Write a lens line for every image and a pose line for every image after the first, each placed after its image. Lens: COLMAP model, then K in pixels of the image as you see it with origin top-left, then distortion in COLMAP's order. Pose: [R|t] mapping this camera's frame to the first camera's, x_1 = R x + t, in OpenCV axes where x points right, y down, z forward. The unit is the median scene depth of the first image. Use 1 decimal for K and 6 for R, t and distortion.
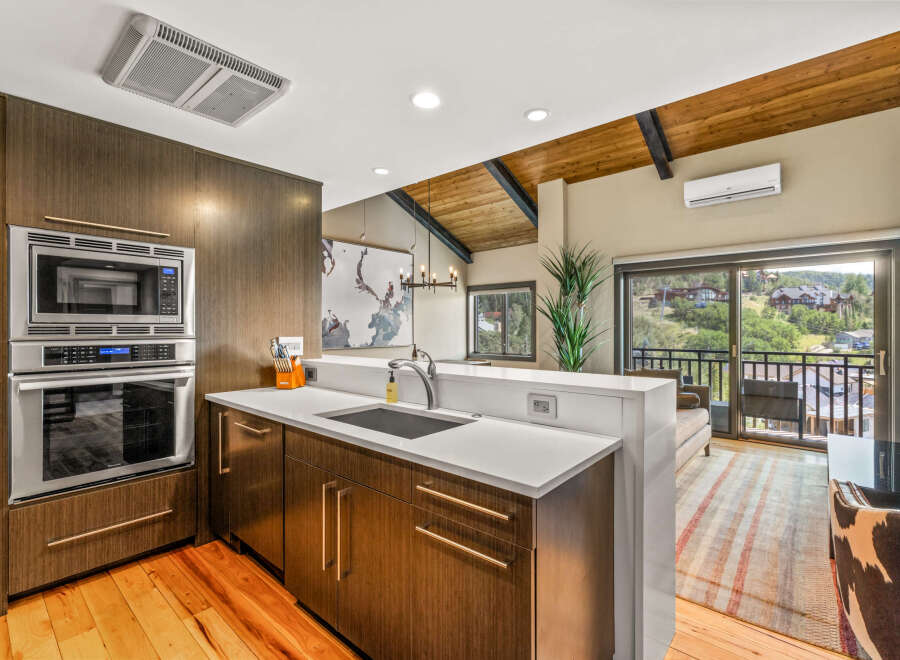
lens RADIAL K [[425.1, 0, 450.0], [0, 425.1, 330.0], [0, 0, 1]] dist [-0.001514, 0.000215]
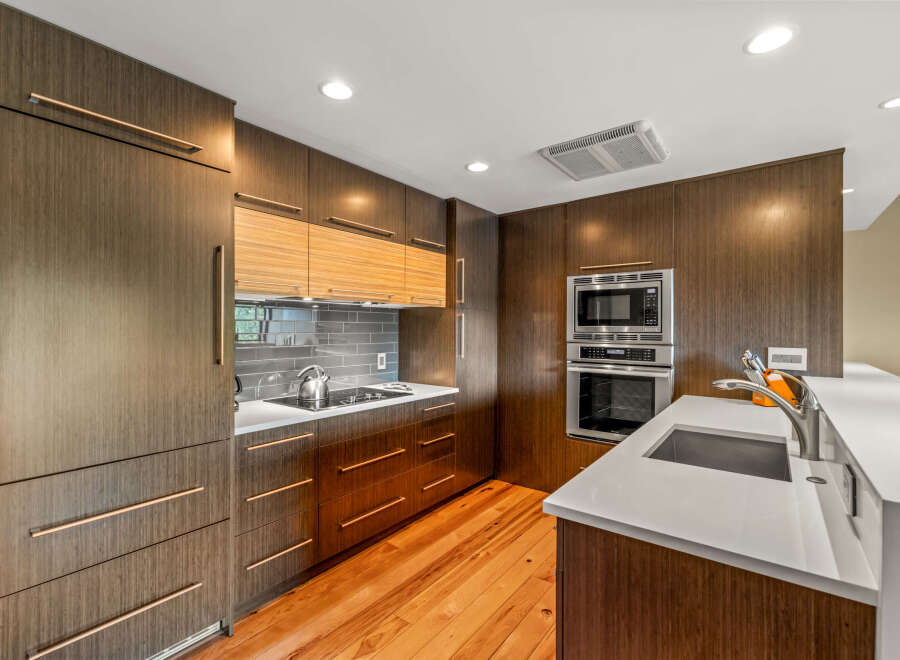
lens RADIAL K [[425.1, 0, 450.0], [0, 425.1, 330.0], [0, 0, 1]] dist [-0.001514, 0.000215]
pose [[0.066921, 0.002746, -0.997754, 0.558110], [-0.008933, 0.999958, 0.002153, -0.020339], [0.997718, 0.008768, 0.066943, 0.328385]]
